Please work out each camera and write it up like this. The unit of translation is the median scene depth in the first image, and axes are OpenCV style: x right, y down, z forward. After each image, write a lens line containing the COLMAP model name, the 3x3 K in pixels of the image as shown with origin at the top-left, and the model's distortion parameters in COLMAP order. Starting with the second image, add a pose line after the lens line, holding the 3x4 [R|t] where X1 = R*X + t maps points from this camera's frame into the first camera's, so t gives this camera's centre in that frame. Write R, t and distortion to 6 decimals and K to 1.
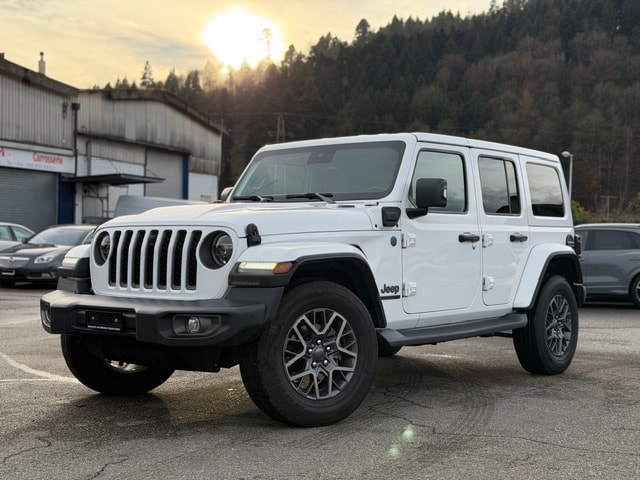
lens RADIAL K [[876.2, 0, 320.0], [0, 876.2, 240.0], [0, 0, 1]] dist [0.193477, -0.420205]
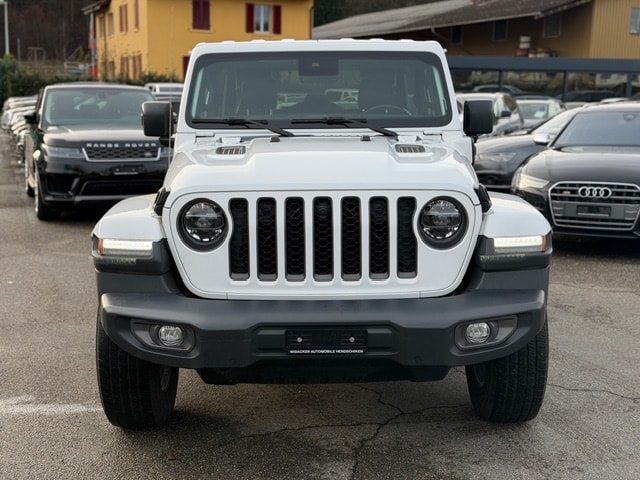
lens RADIAL K [[876.2, 0, 320.0], [0, 876.2, 240.0], [0, 0, 1]] dist [0.193477, -0.420205]
pose [[0.779923, -0.117781, 0.614693, -0.560589], [0.007970, 0.983923, 0.178417, -0.091676], [-0.625824, -0.134253, 0.768323, 0.421653]]
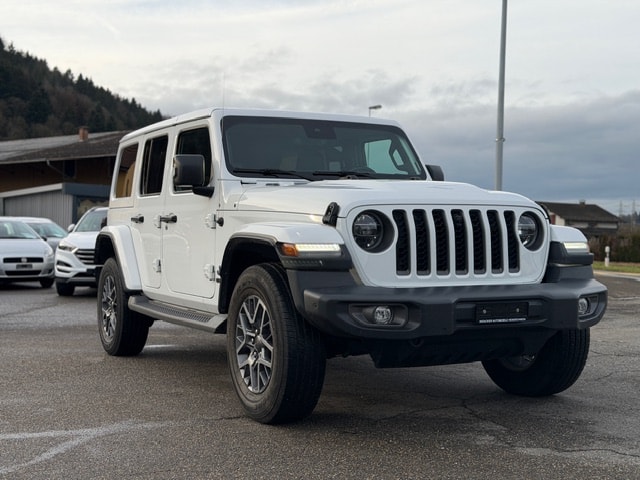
lens RADIAL K [[876.2, 0, 320.0], [0, 876.2, 240.0], [0, 0, 1]] dist [0.193477, -0.420205]
pose [[0.423897, -0.018566, 0.905520, -0.948982], [-0.006281, 0.999706, 0.023438, 0.000115], [-0.905689, -0.015623, 0.423656, 0.679692]]
